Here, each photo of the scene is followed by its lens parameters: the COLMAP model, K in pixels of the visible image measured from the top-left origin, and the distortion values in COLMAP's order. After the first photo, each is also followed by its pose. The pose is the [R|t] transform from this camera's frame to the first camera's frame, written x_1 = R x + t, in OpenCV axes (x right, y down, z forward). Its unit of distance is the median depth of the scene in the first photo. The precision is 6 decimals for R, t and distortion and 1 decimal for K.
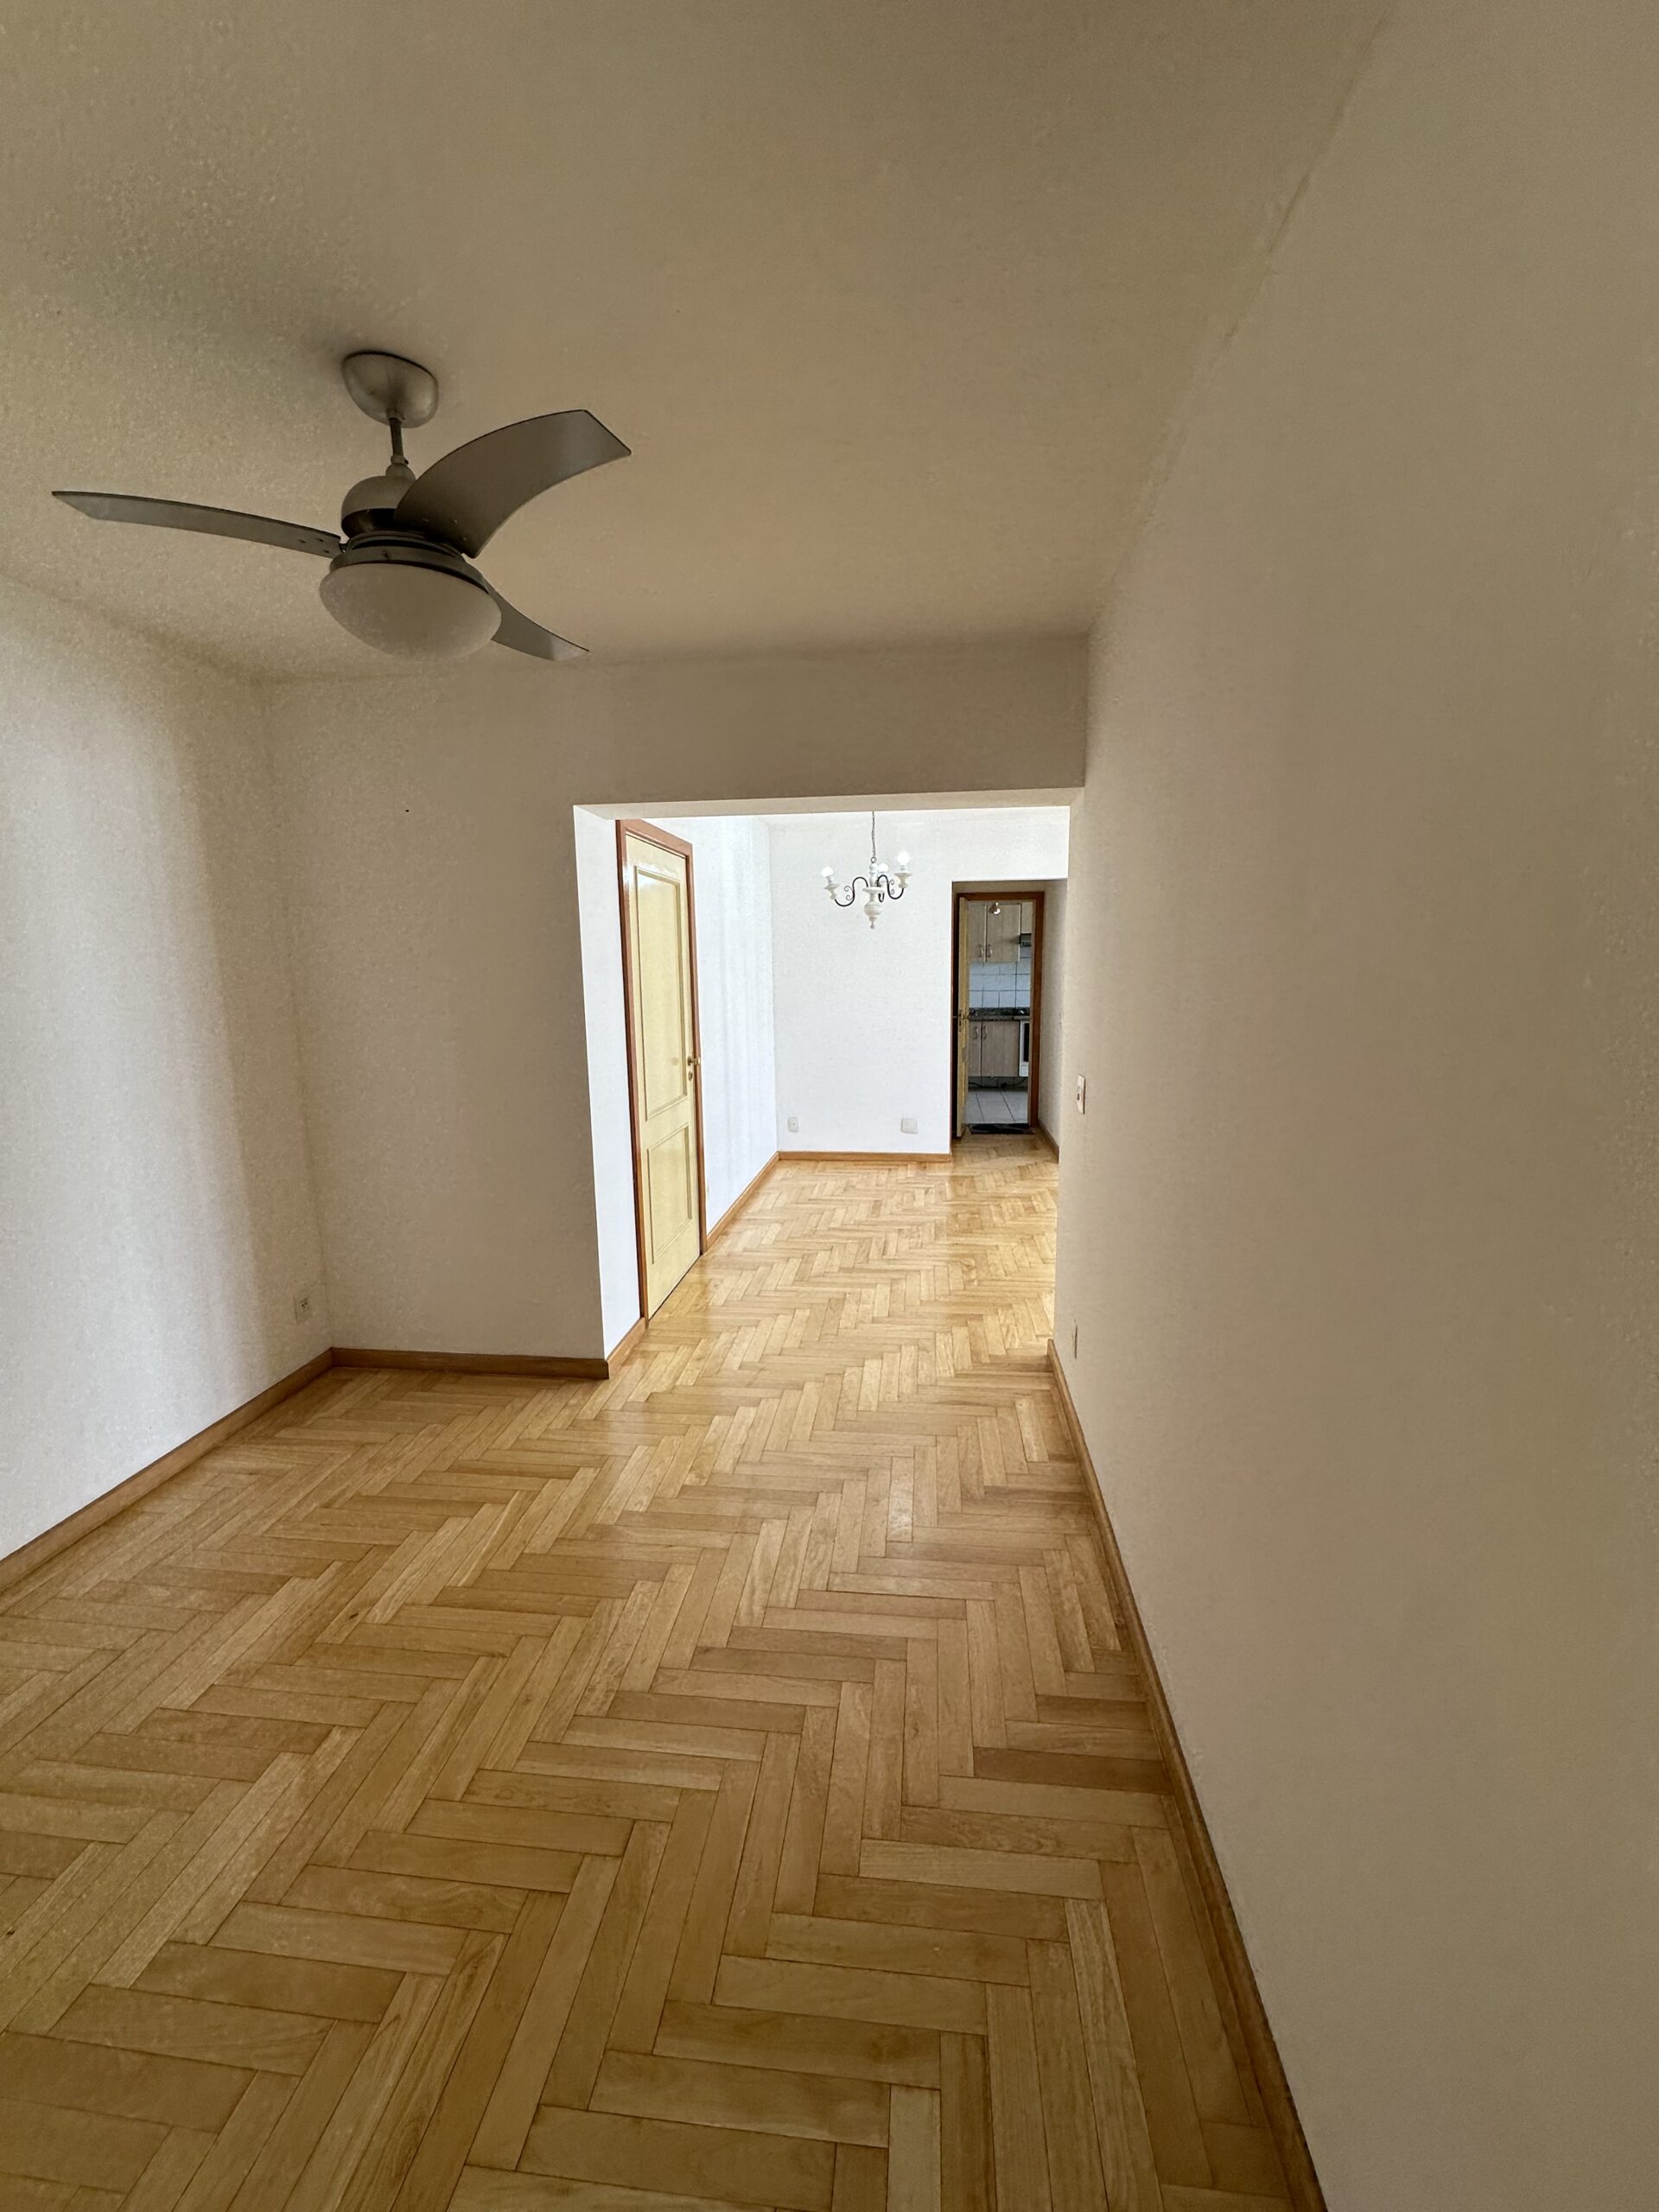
lens RADIAL K [[879.7, 0, 834.6], [0, 879.7, 1106.0], [0, 0, 1]] dist [-0.004327, -0.000759]
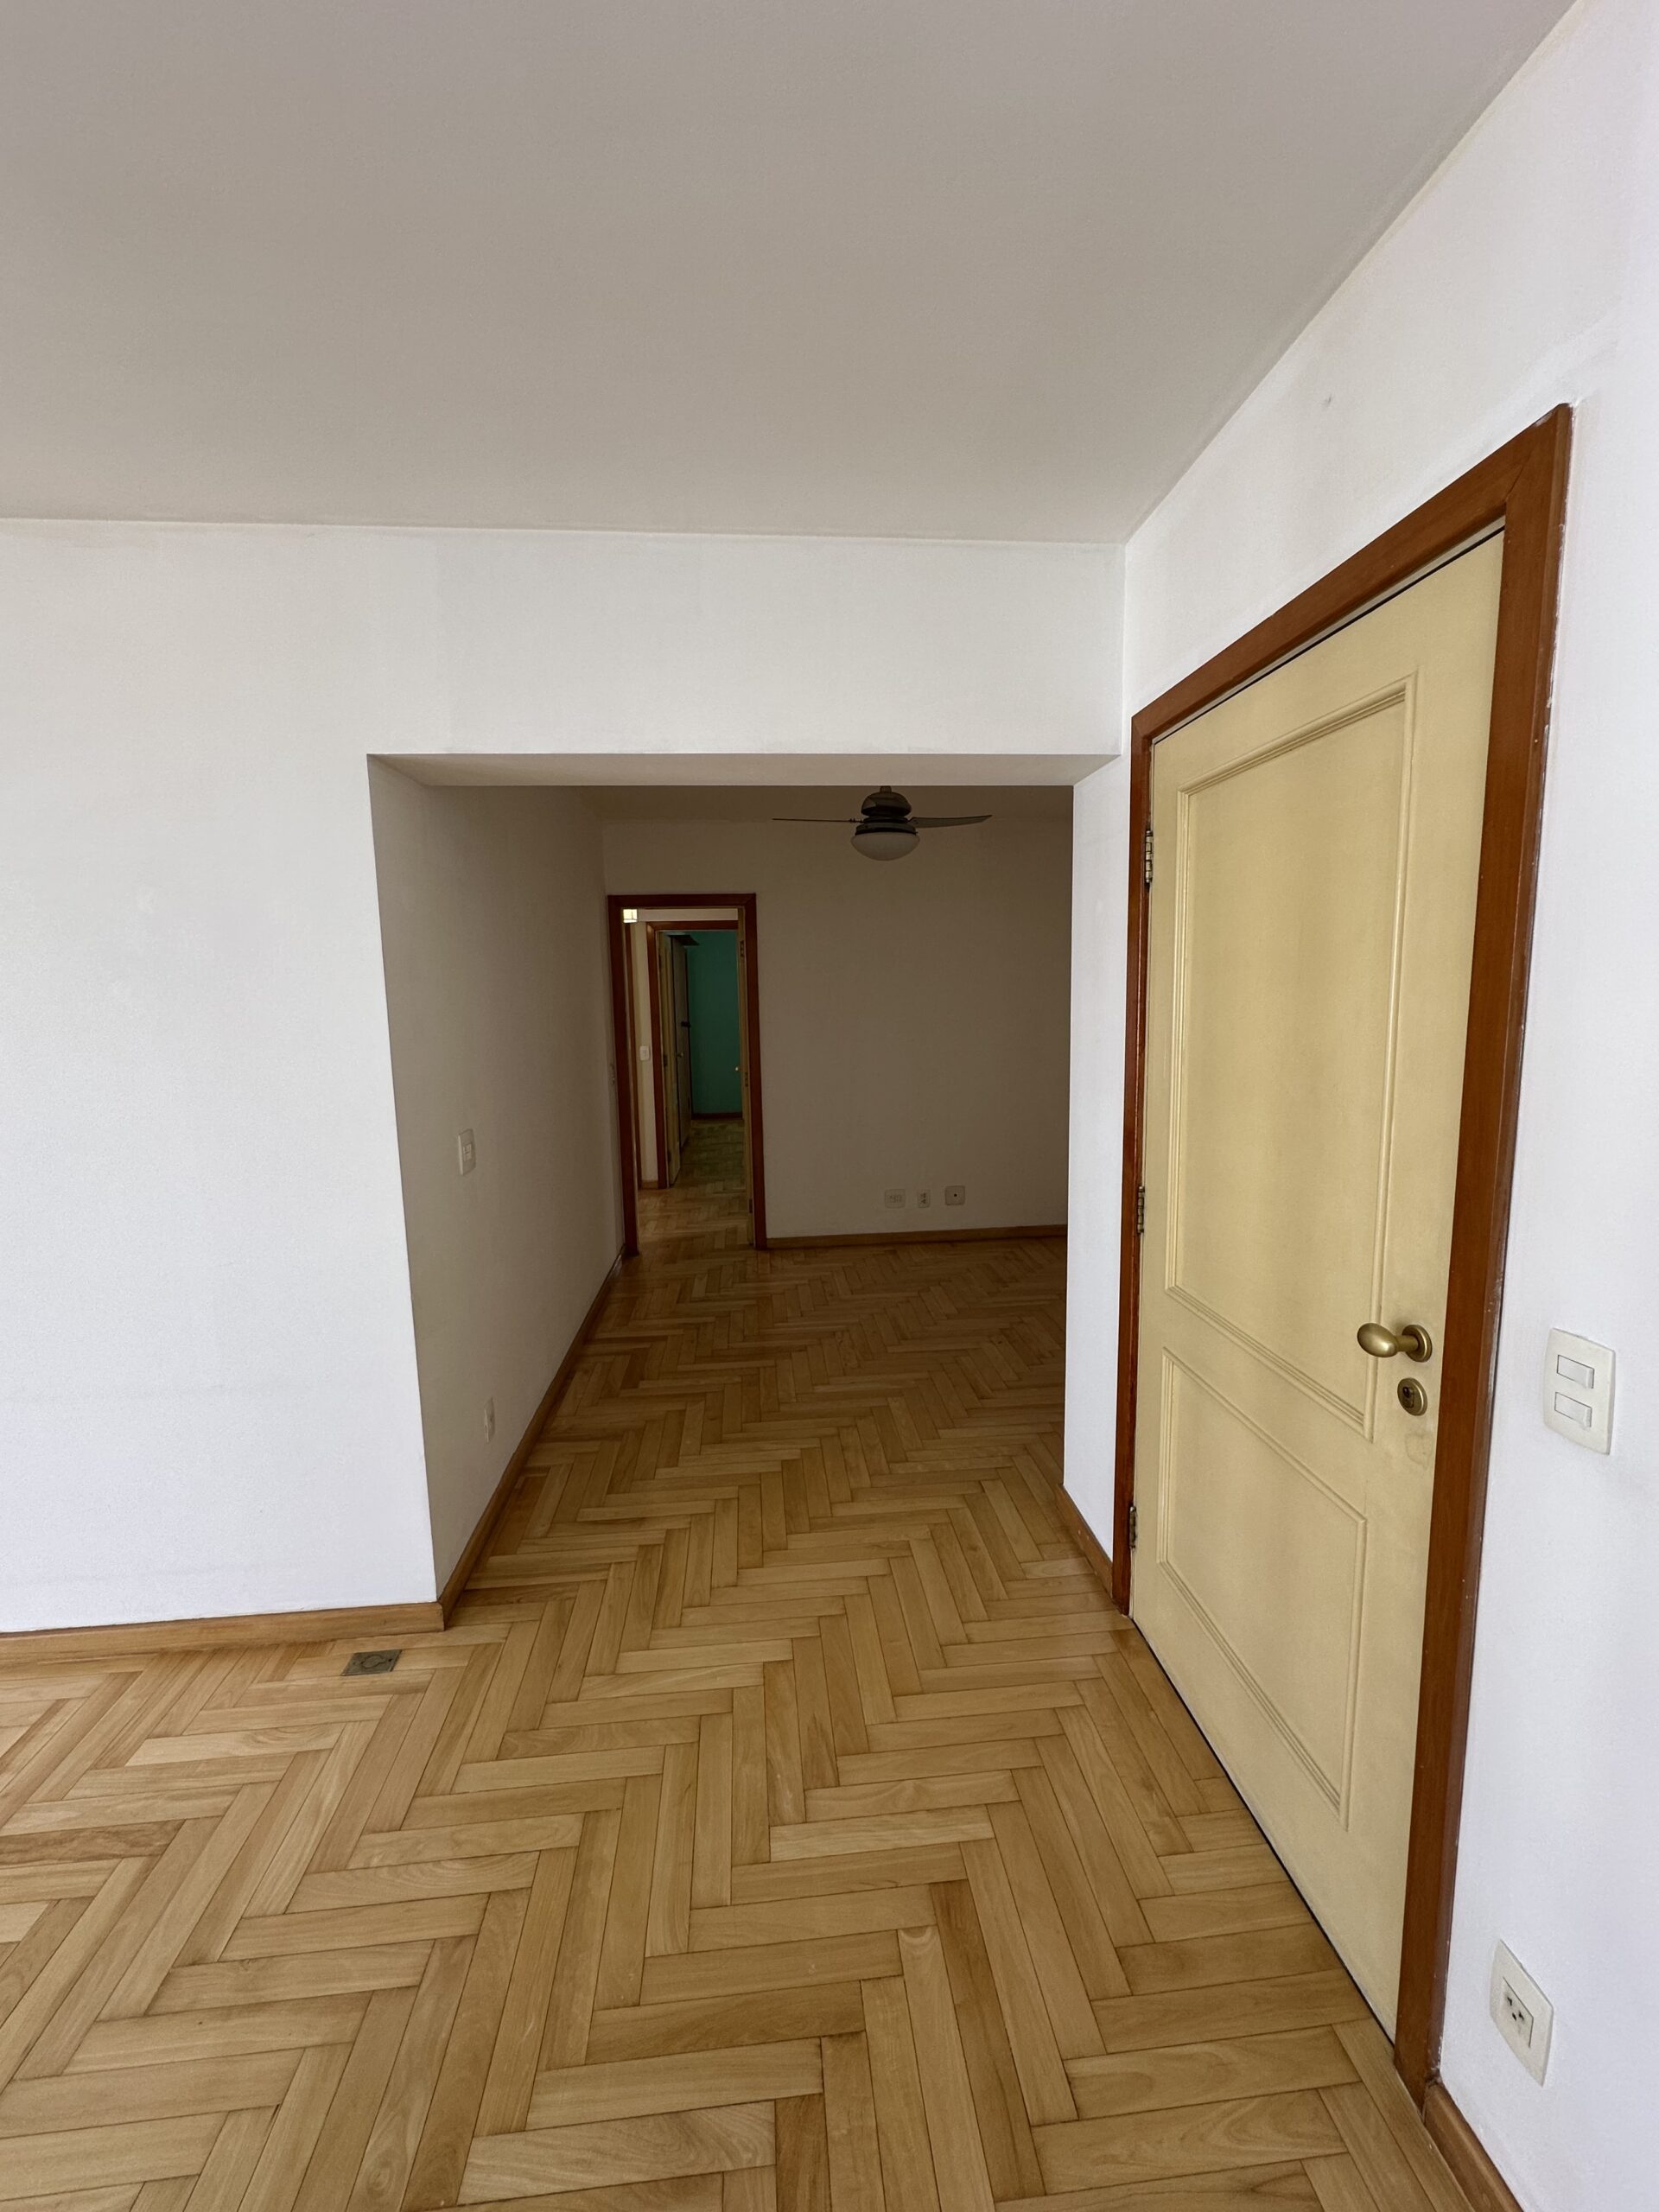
lens RADIAL K [[879.7, 0, 826.1], [0, 879.7, 1107.5], [0, 0, 1]] dist [-0.004327, -0.000759]
pose [[-0.980995, 0.052740, -0.186727, 0.070423], [-0.004644, 0.955693, 0.294328, -0.246515], [0.193977, 0.289601, -0.937286, 1.465069]]
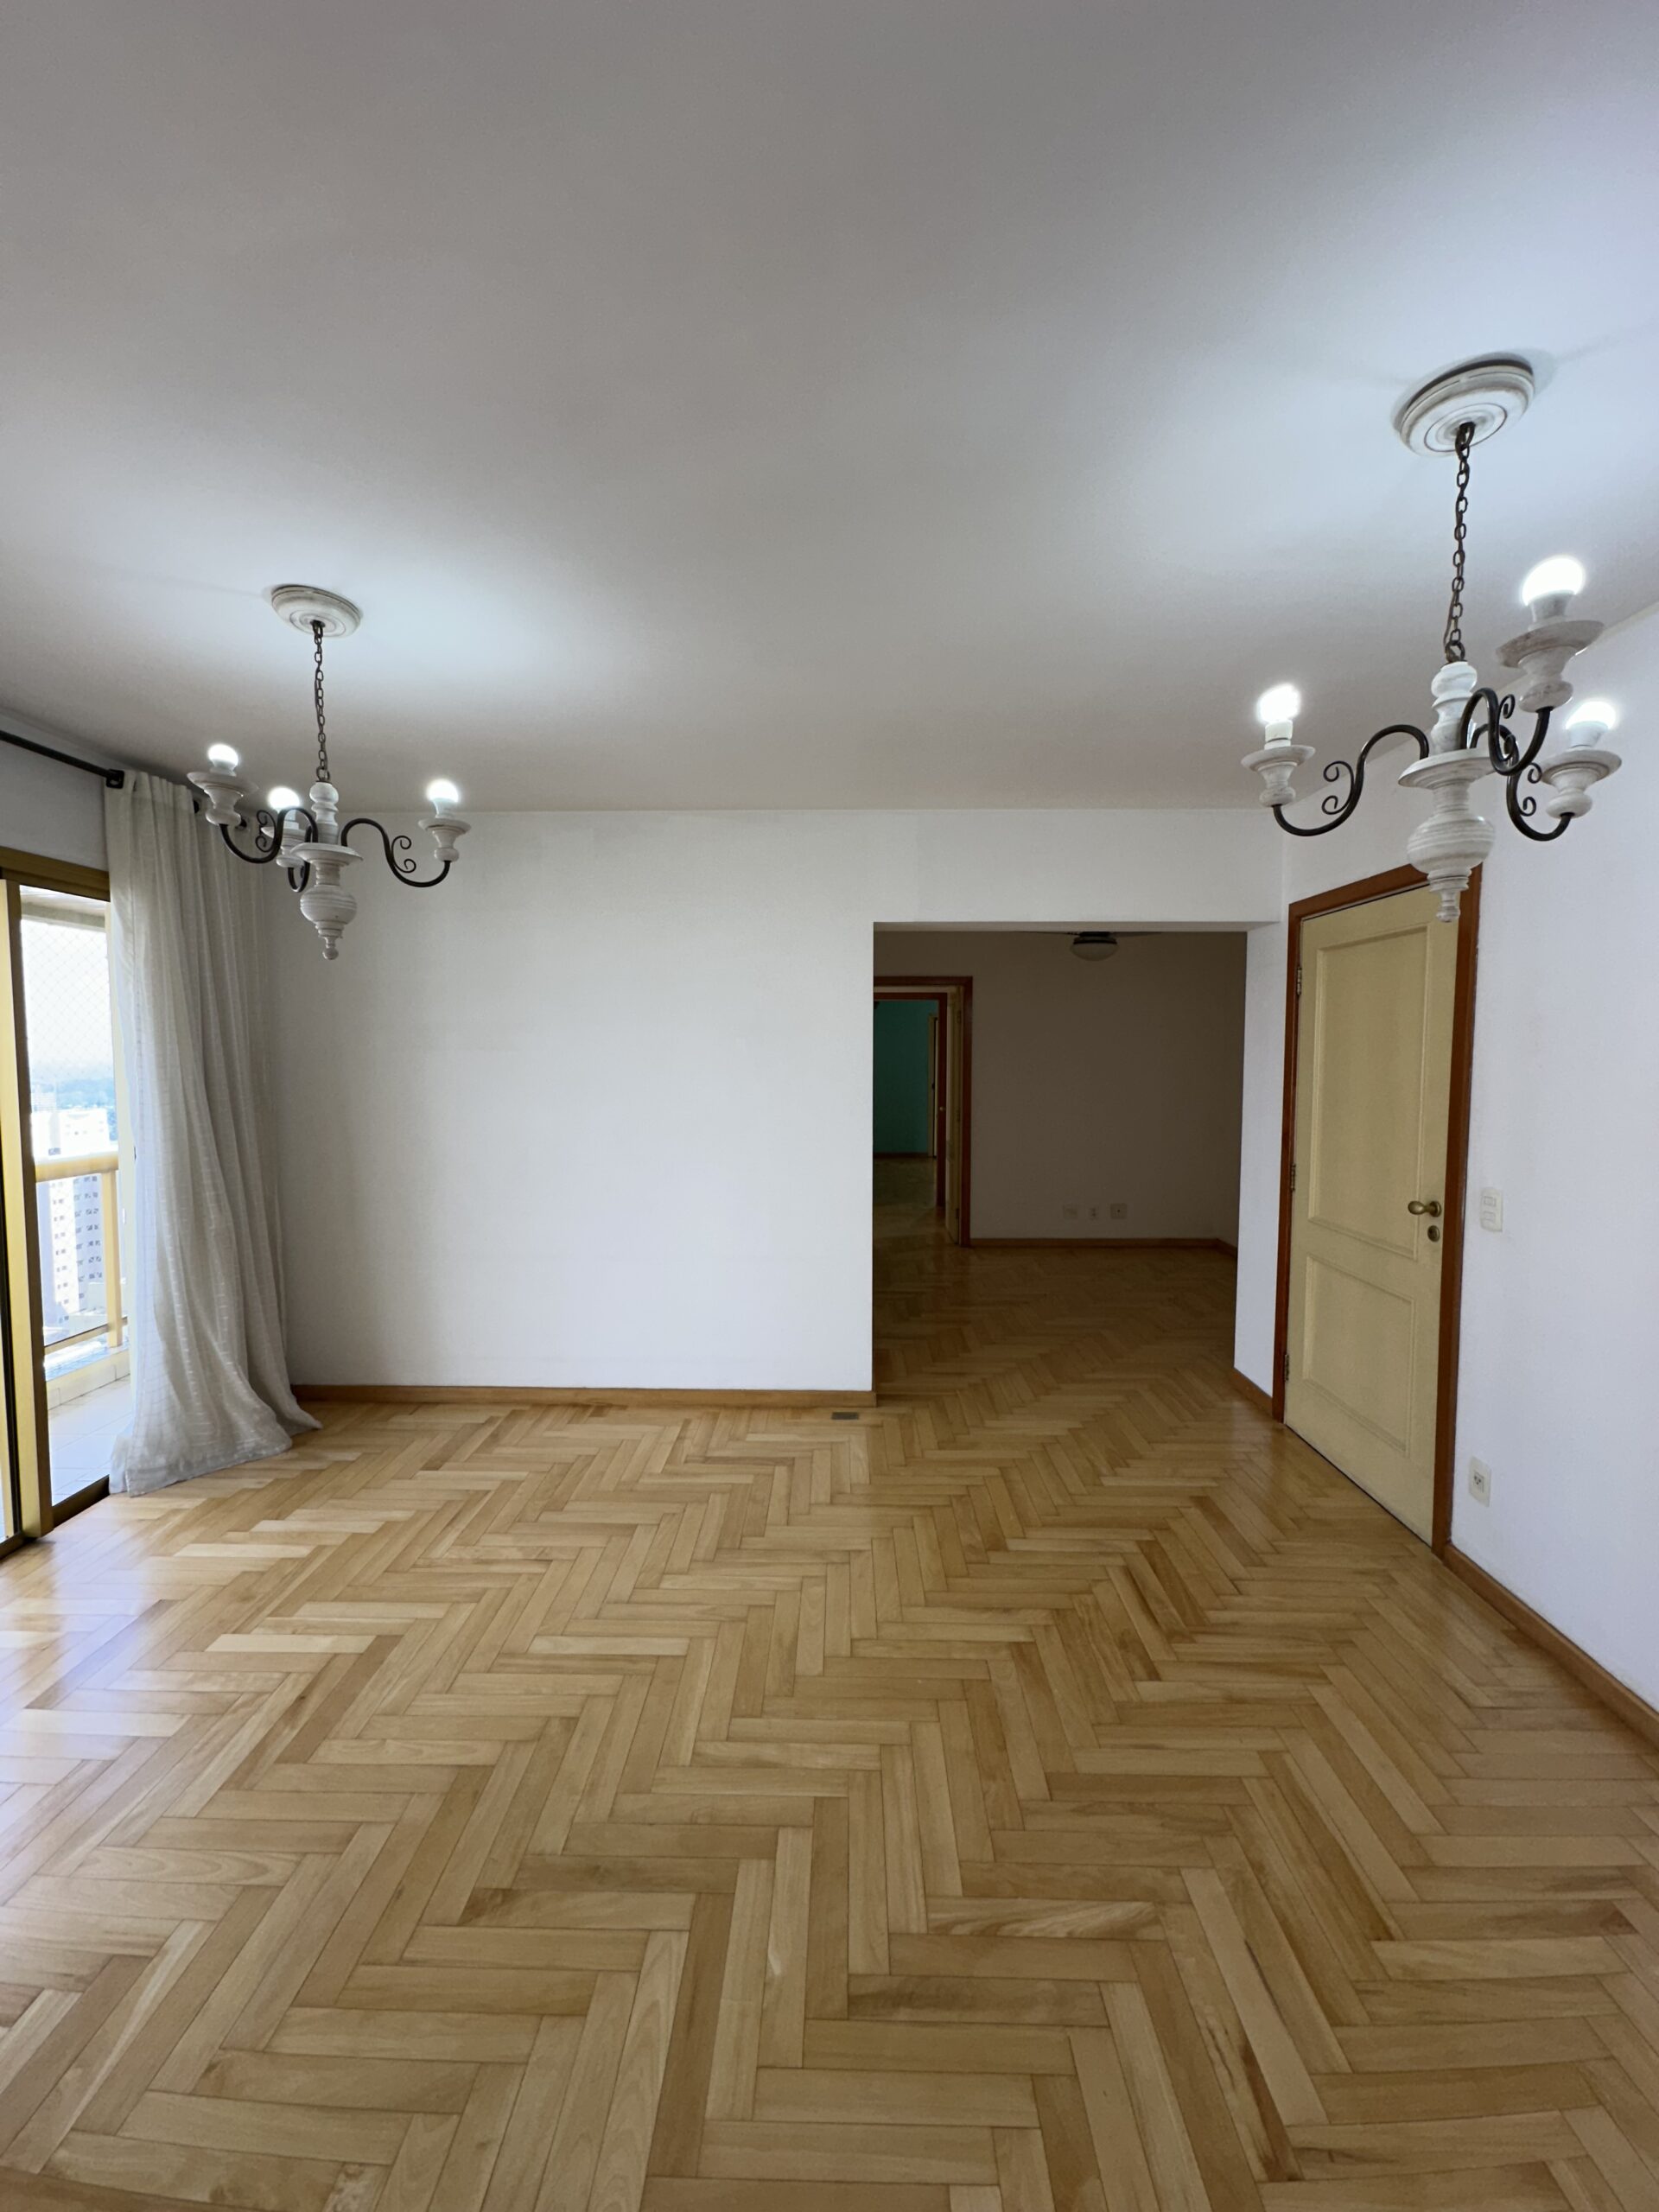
lens RADIAL K [[879.7, 0, 824.5], [0, 879.7, 1110.1], [0, 0, 1]] dist [-0.004327, -0.000759]
pose [[-0.995909, 0.012932, -0.089428, 0.382961], [-0.008324, 0.972367, 0.233307, -0.319041], [0.089974, 0.233097, -0.968282, 1.886581]]
